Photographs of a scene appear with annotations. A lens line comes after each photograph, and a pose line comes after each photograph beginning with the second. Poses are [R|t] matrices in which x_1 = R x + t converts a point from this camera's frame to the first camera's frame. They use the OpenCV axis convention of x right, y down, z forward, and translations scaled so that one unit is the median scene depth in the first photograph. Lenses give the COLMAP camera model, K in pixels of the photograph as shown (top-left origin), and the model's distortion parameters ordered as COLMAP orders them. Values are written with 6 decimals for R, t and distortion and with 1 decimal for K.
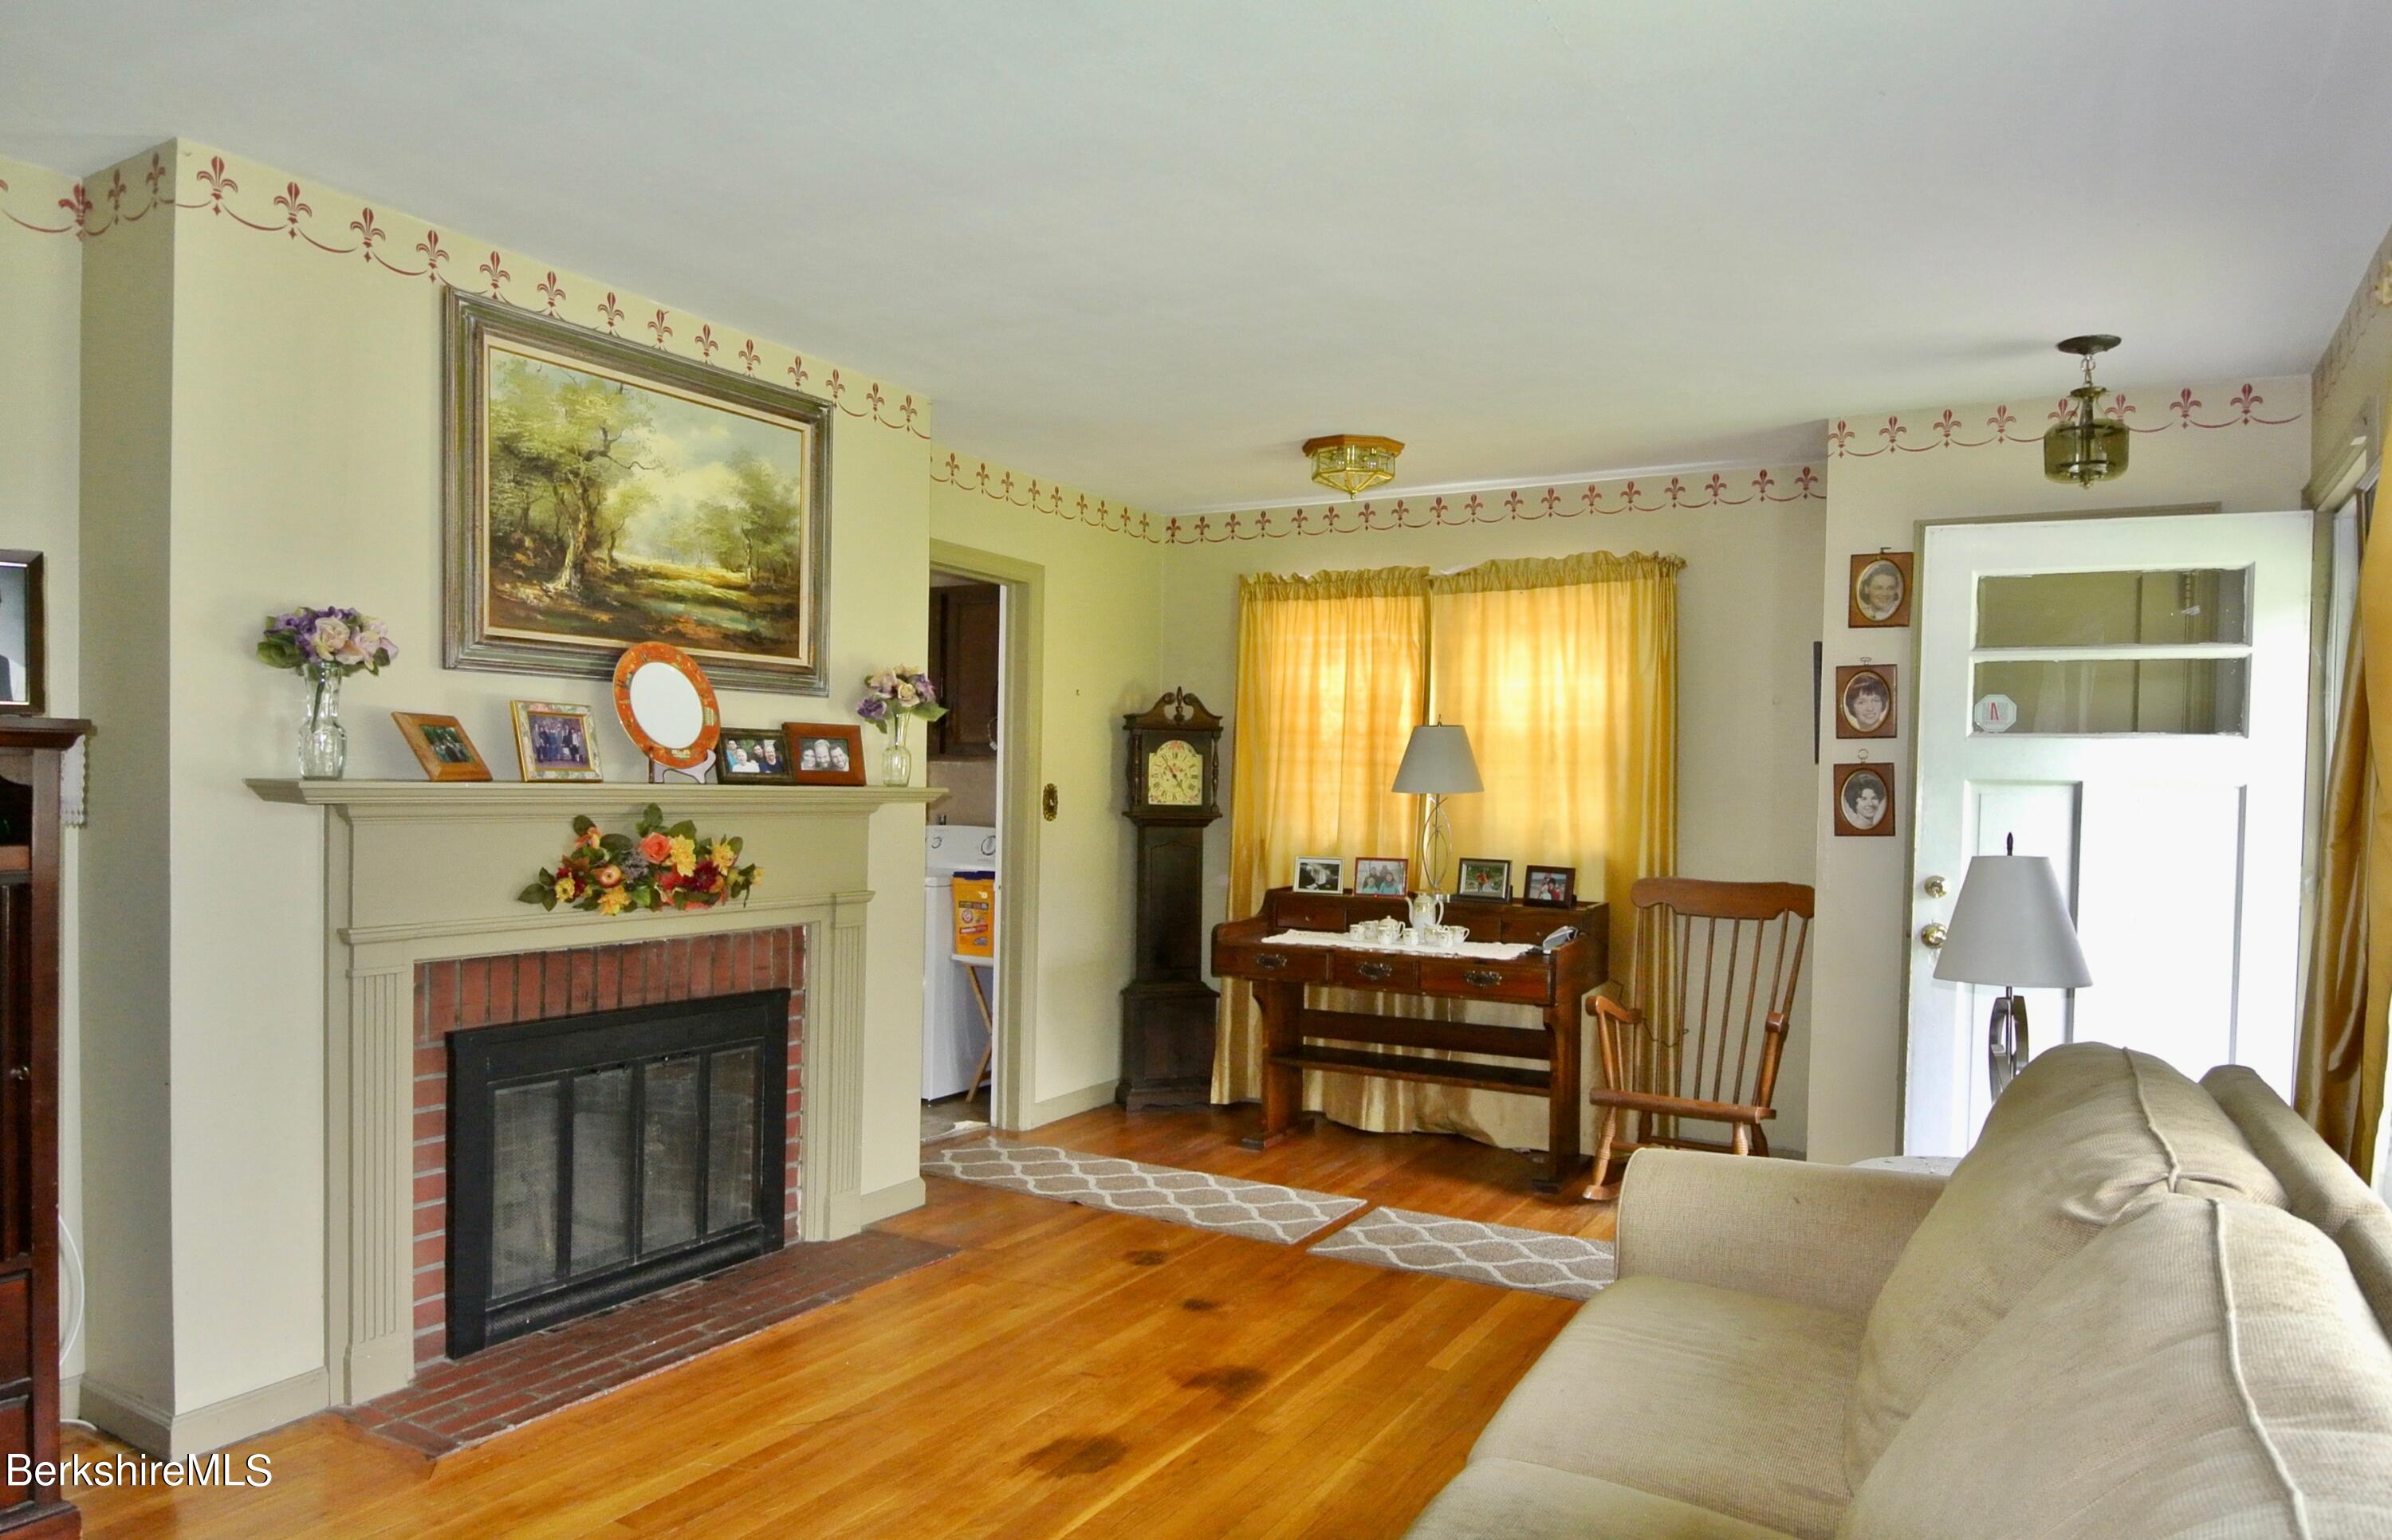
lens RADIAL K [[1518.2, 0, 1255.4], [0, 1518.2, 815.9], [0, 0, 1]] dist [-0.003871, -0.001650]
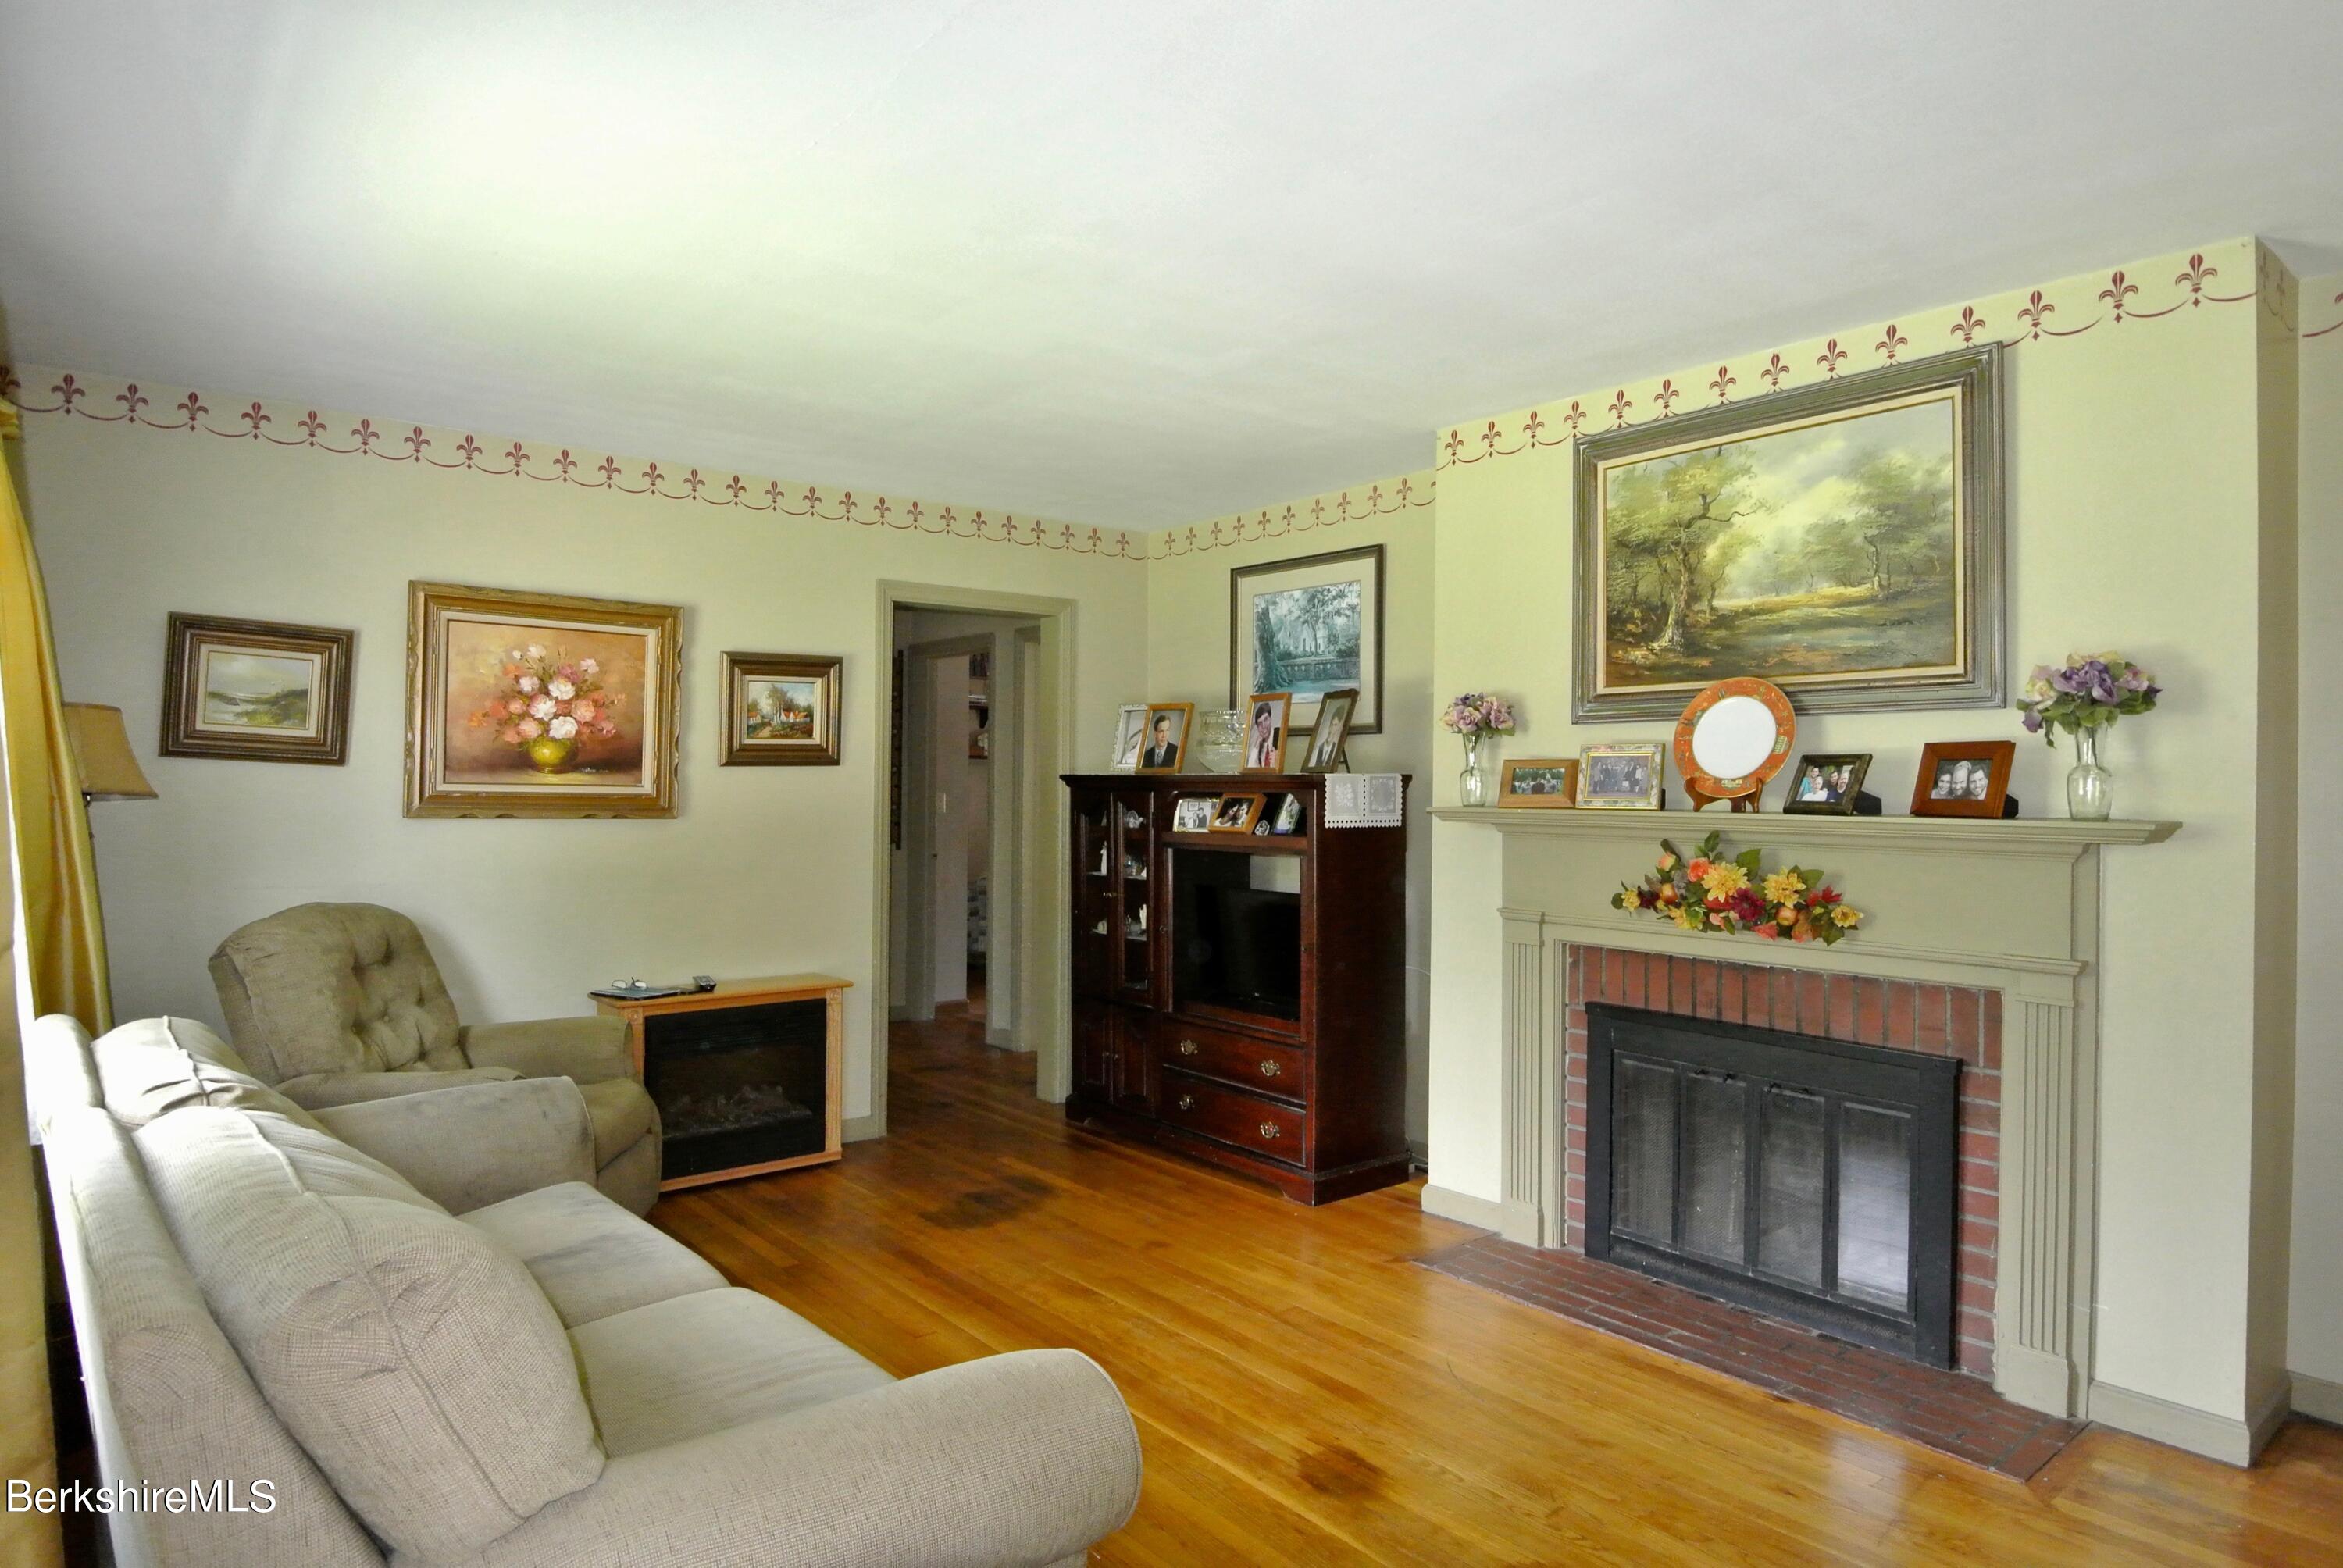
lens RADIAL K [[1380.1, 0, 1171.5], [0, 1380.1, 784.0], [0, 0, 1]] dist [0.004610, -0.023056]
pose [[-0.377516, -0.023784, -0.925698, 0.646567], [-0.035363, 0.999311, -0.011254, -0.016608], [0.925328, 0.028487, -0.378097, 1.016925]]
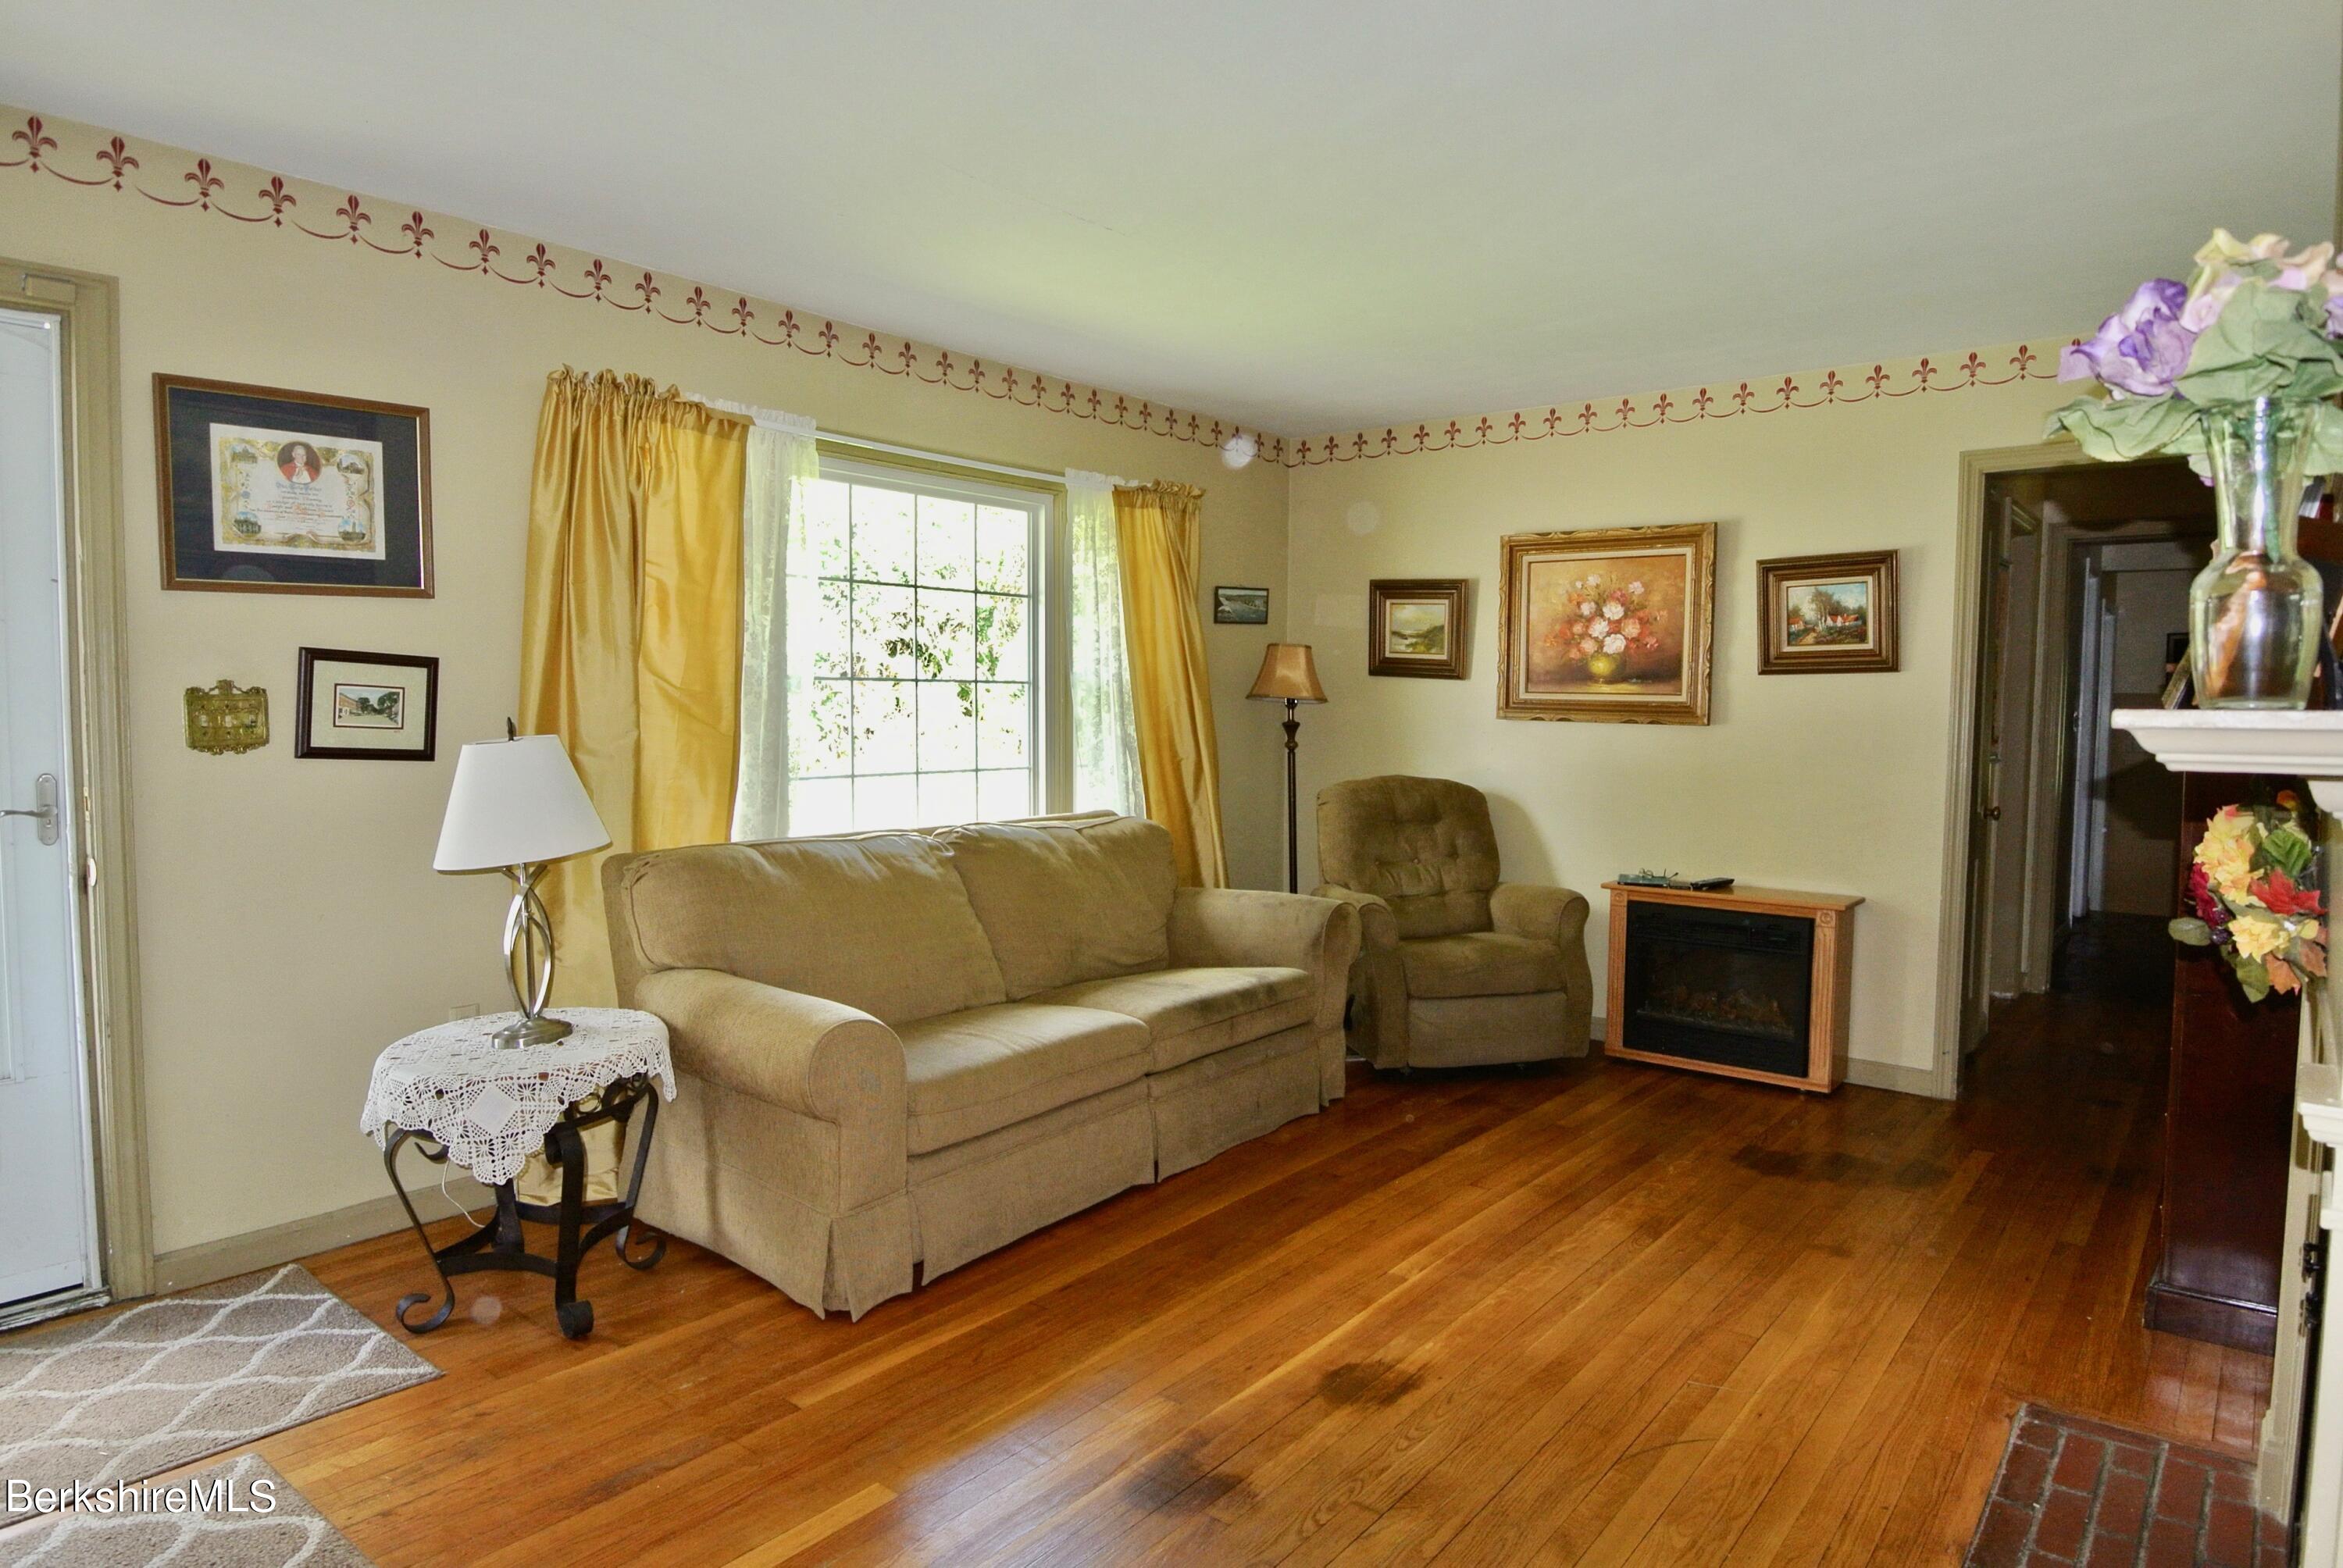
lens RADIAL K [[1380.1, 0, 1171.5], [0, 1380.1, 784.0], [0, 0, 1]] dist [0.004610, -0.023056]
pose [[-0.981958, -0.039827, 0.184857, -0.118318], [-0.024202, 0.995999, 0.086026, -0.029466], [-0.187544, 0.080000, -0.978993, 1.541952]]
